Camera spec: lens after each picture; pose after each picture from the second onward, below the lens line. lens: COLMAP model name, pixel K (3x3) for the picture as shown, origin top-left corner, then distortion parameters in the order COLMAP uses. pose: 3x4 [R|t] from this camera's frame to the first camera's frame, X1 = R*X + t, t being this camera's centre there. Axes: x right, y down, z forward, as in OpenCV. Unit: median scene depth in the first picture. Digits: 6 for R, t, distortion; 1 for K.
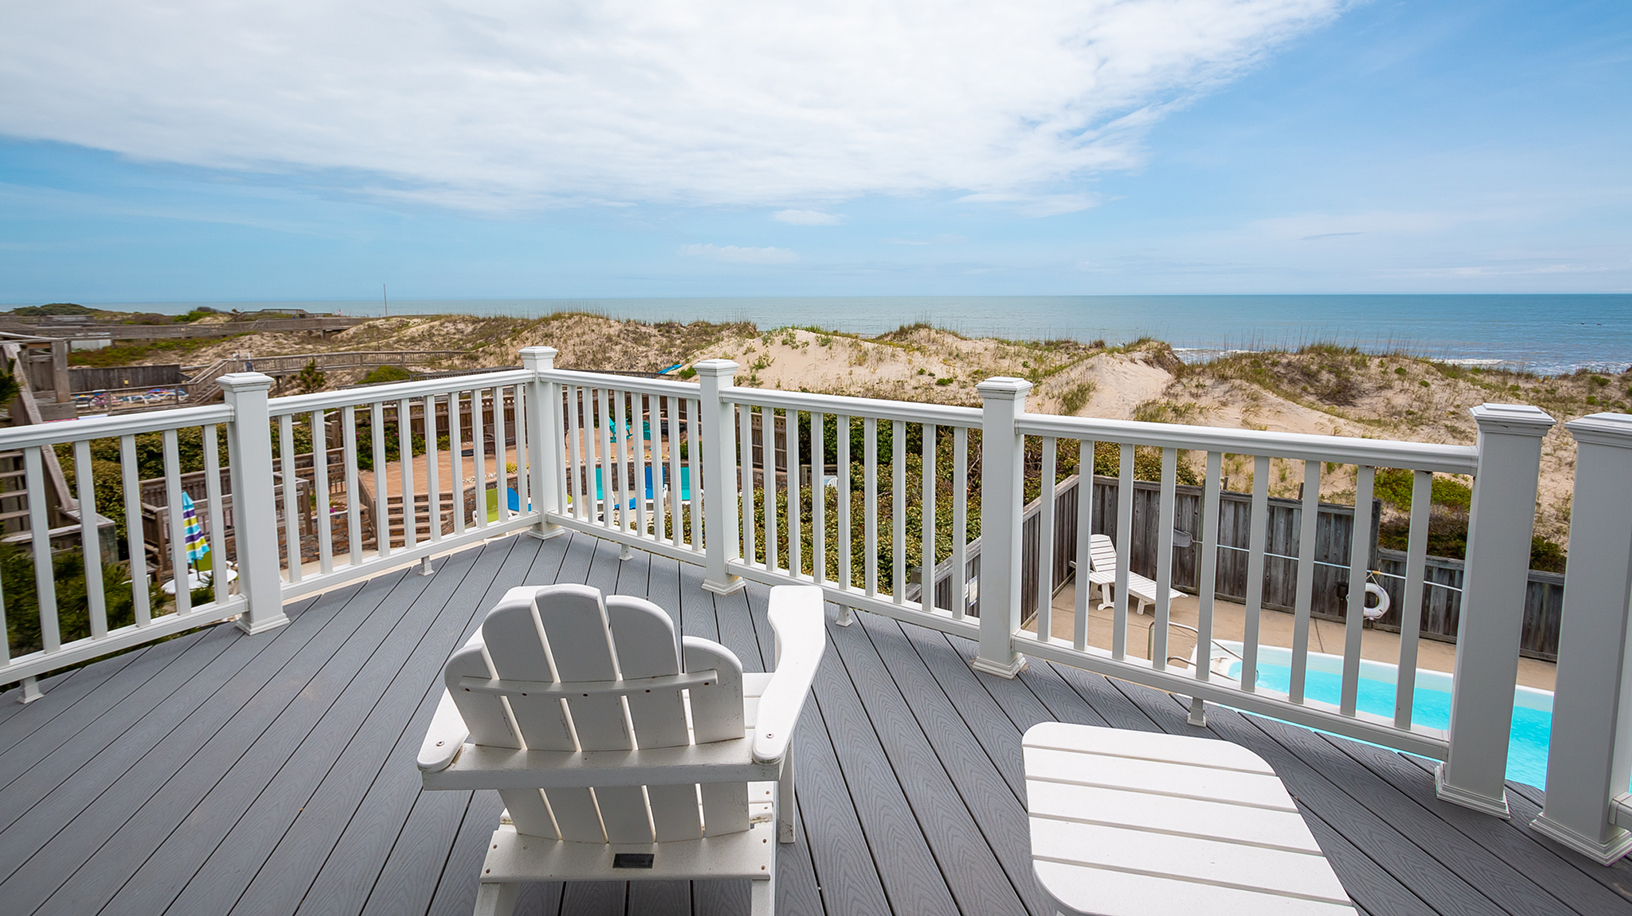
lens RADIAL K [[752.5, 0, 803.2], [0, 752.5, 388.0], [0, 0, 1]] dist [-0.012562, 0.000227]
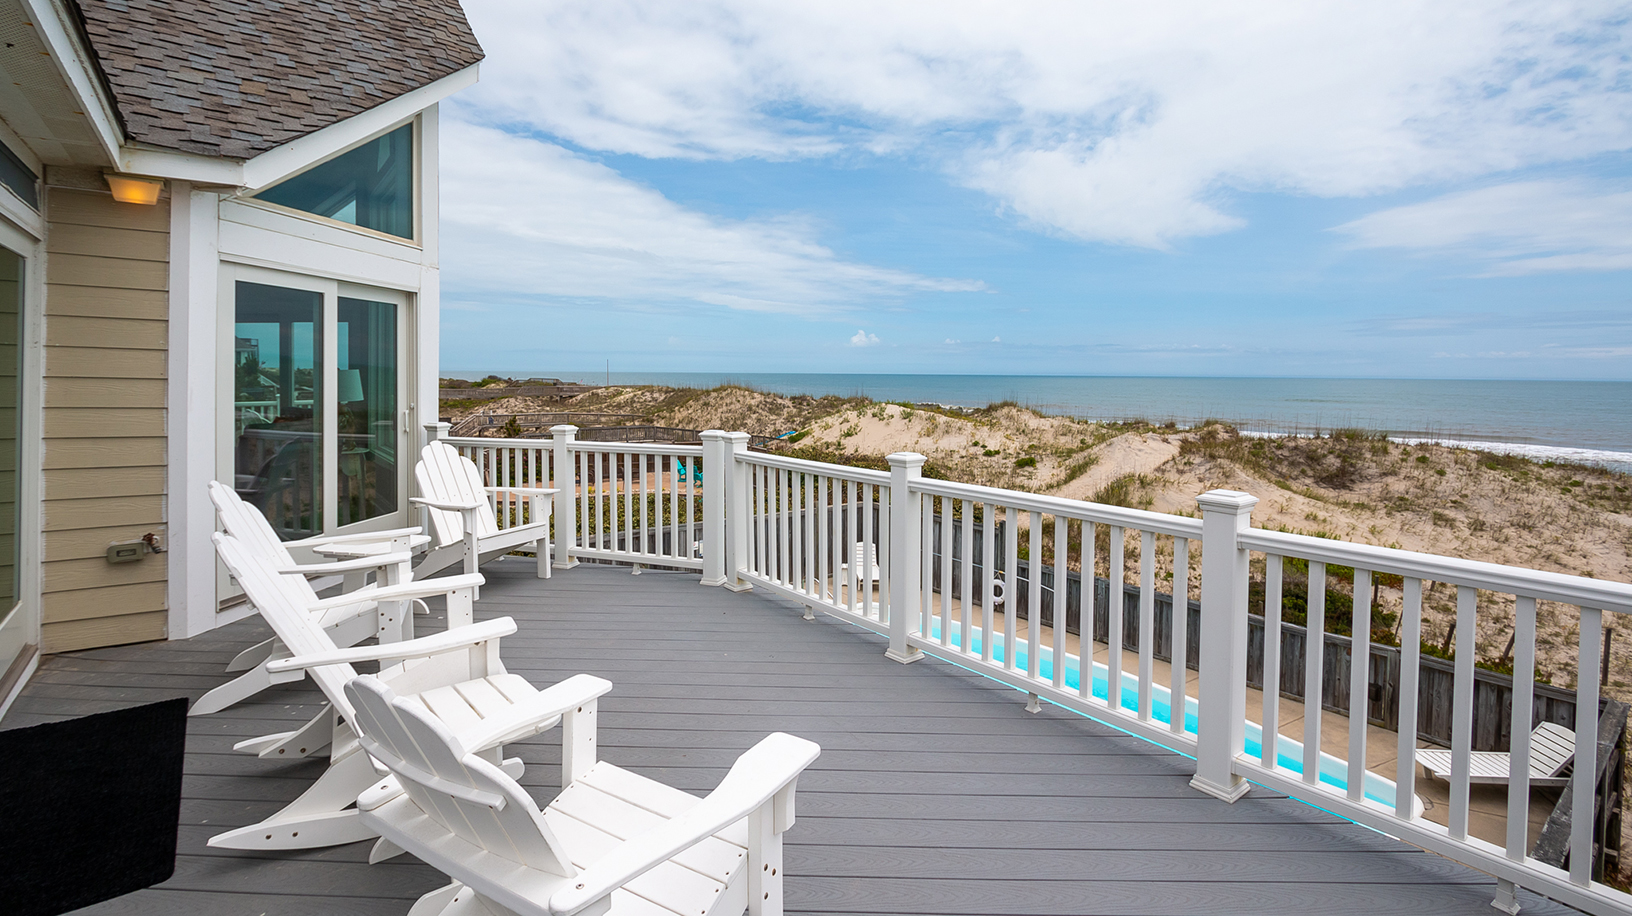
lens RADIAL K [[752.5, 0, 803.2], [0, 752.5, 388.0], [0, 0, 1]] dist [-0.012562, 0.000227]
pose [[0.955367, 0.019979, -0.294745, 0.197670], [-0.049367, 0.994478, -0.092606, 0.010543], [0.291267, 0.103024, 0.951078, -0.134447]]
